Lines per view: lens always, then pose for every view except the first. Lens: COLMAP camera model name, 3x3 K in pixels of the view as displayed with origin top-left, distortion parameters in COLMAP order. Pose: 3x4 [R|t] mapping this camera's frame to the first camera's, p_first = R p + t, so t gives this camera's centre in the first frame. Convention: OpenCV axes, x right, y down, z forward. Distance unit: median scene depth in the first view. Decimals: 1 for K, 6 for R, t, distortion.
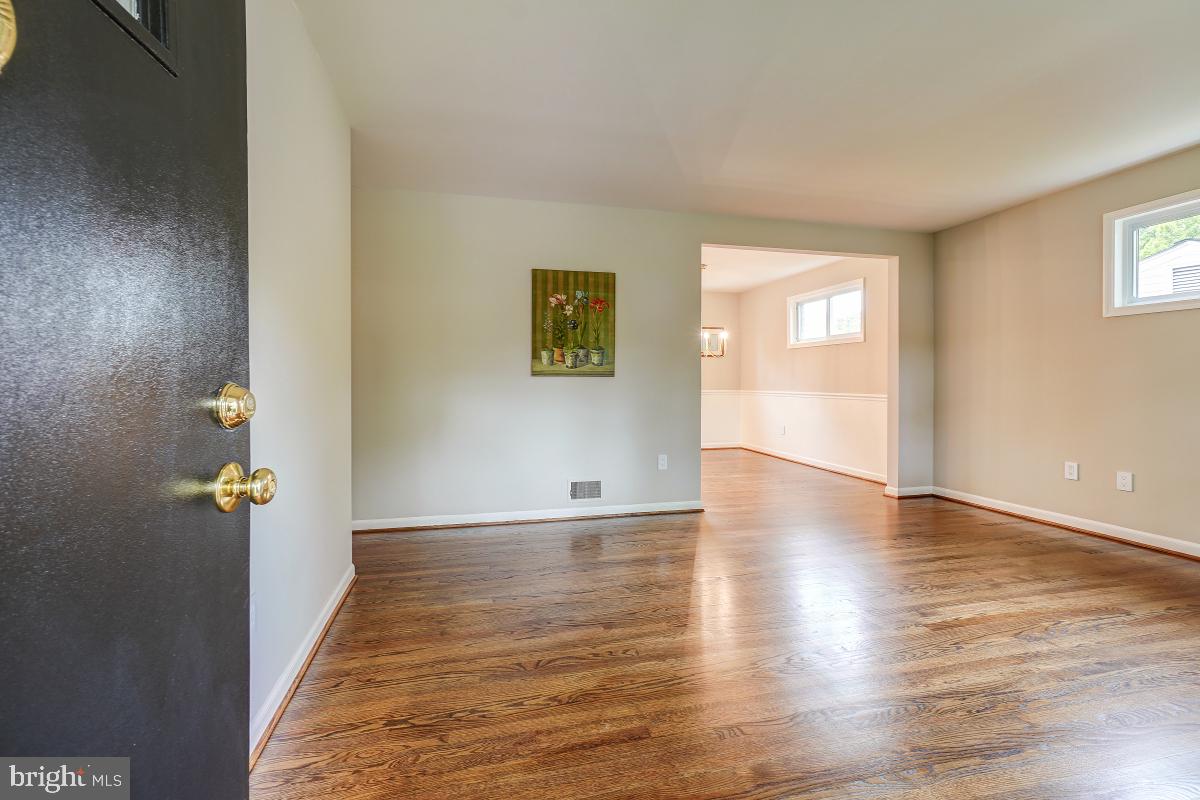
lens RADIAL K [[520.0, 0, 597.4], [0, 520.0, 392.2], [0, 0, 1]] dist [-0.006069, 0.001291]
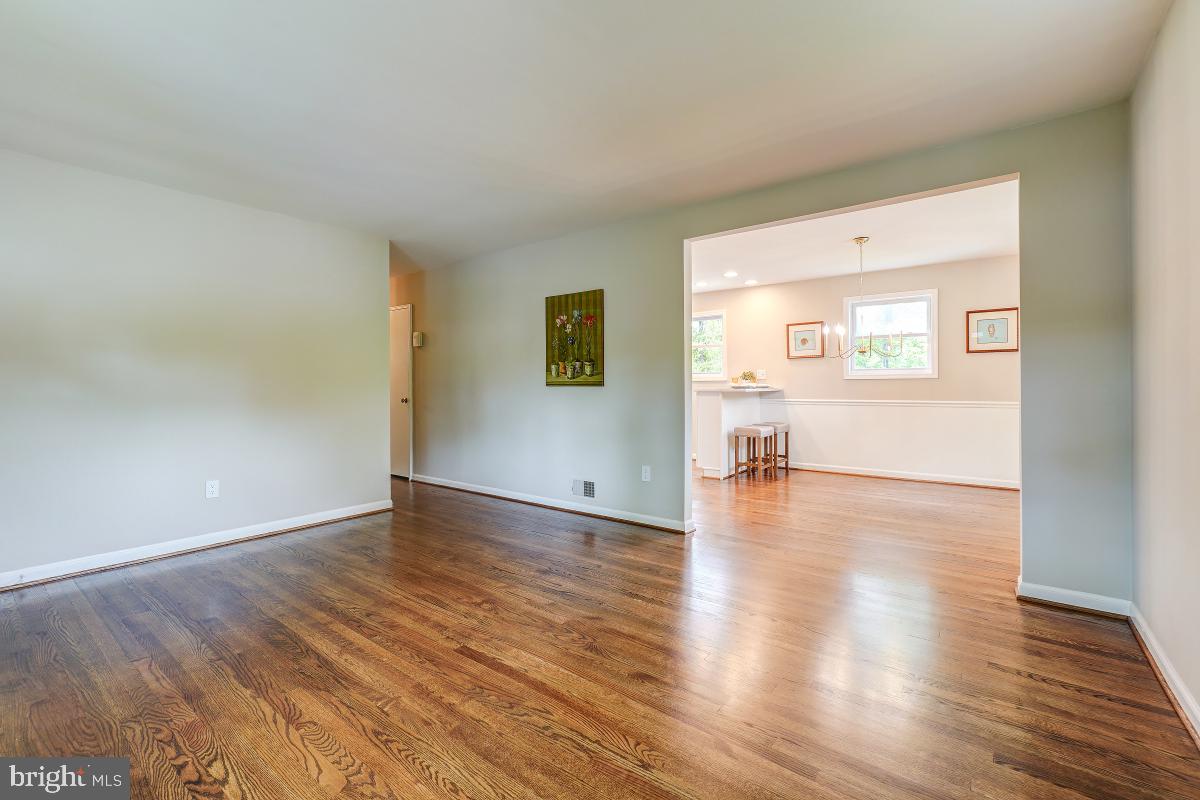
lens RADIAL K [[520.0, 0, 595.5], [0, 520.0, 400.1], [0, 0, 1]] dist [-0.006069, 0.001291]
pose [[0.623218, 0.018065, -0.781839, 0.880695], [-0.015610, 0.999821, 0.010659, -0.013190], [0.781892, 0.005562, 0.623389, 0.334507]]
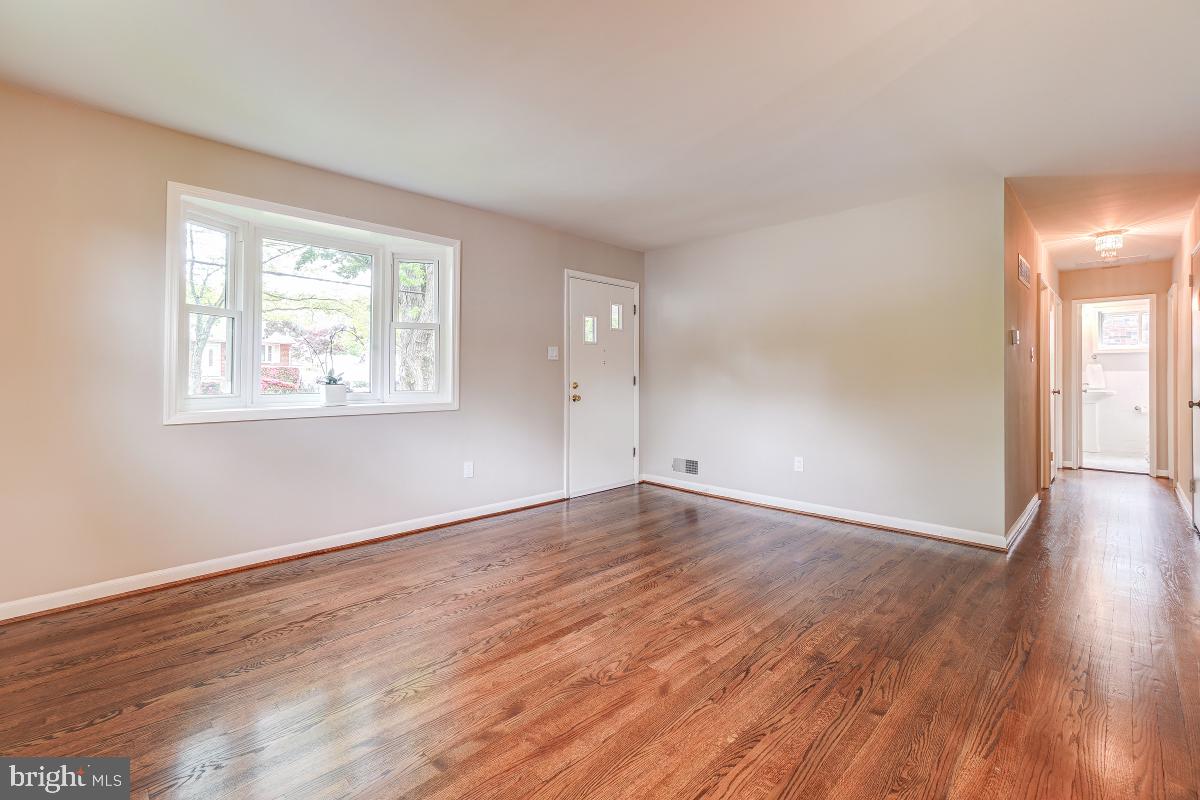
lens RADIAL K [[529.9, 0, 590.8], [0, 529.9, 361.1], [0, 0, 1]] dist [-0.001189, 0.006754]
pose [[-0.856167, -0.016278, -0.516443, 0.708875], [-0.016087, 0.999859, -0.004846, -0.041477], [0.516449, 0.004159, -0.856308, 1.102080]]
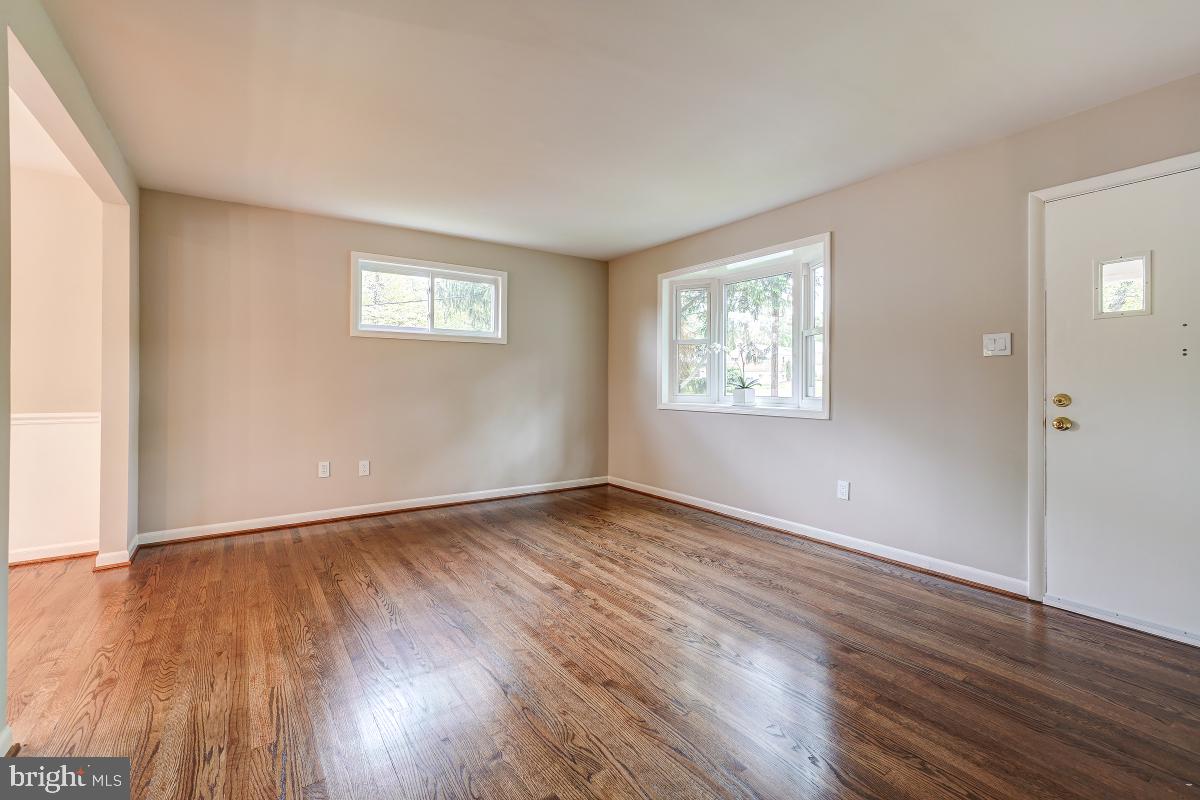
lens RADIAL K [[529.9, 0, 589.9], [0, 529.9, 377.6], [0, 0, 1]] dist [-0.001189, 0.006754]
pose [[-0.351153, 0.007479, 0.936288, -0.317717], [0.019154, 0.999816, -0.000803, -0.028782], [-0.936122, 0.017652, -0.351232, 0.805925]]
